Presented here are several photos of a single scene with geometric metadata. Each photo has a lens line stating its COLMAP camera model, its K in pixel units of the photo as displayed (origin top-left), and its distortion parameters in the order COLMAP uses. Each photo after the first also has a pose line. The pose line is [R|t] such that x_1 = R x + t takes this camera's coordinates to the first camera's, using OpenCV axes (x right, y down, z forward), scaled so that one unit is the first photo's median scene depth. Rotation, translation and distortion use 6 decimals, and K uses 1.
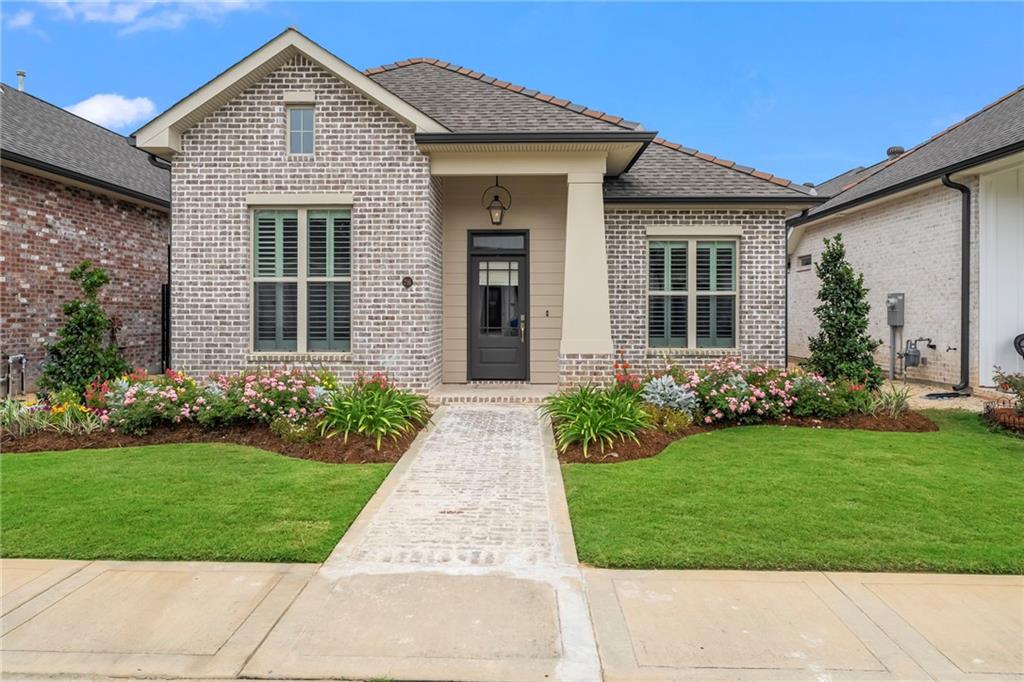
lens RADIAL K [[679.1, 0, 505.3], [0, 679.1, 314.2], [0, 0, 1]] dist [-0.002770, 0.001533]
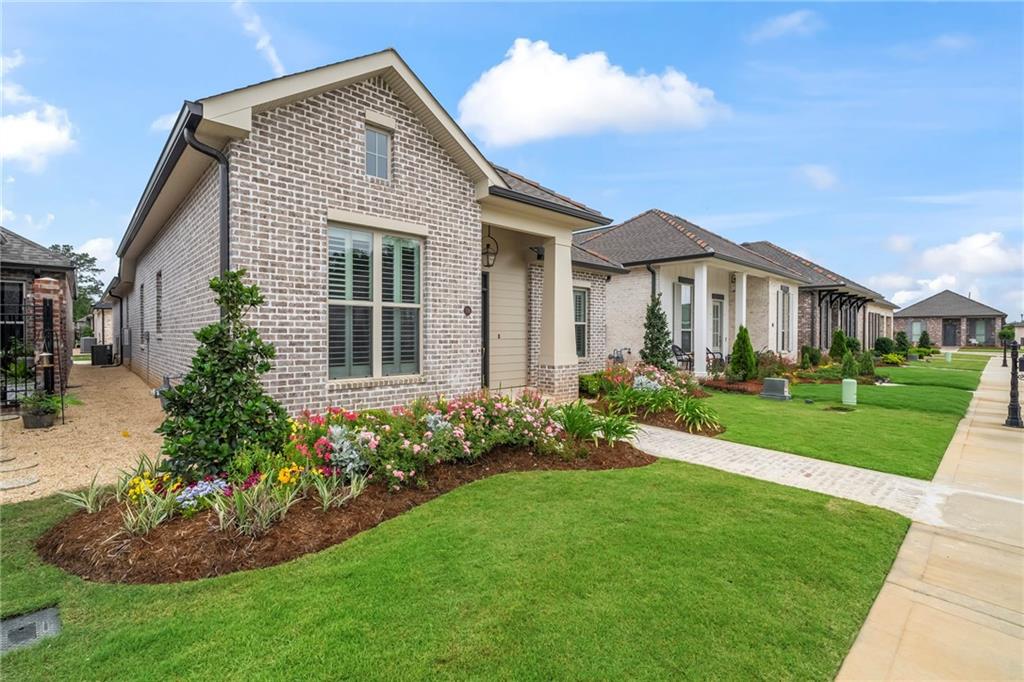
lens RADIAL K [[465.6, 0, 513.4], [0, 465.6, 336.4], [0, 0, 1]] dist [-0.001797, 0.000257]
pose [[0.708566, -0.004276, 0.705632, -0.645140], [-0.002265, 0.999963, 0.008333, -0.010076], [-0.705641, -0.007503, 0.708529, 0.378899]]
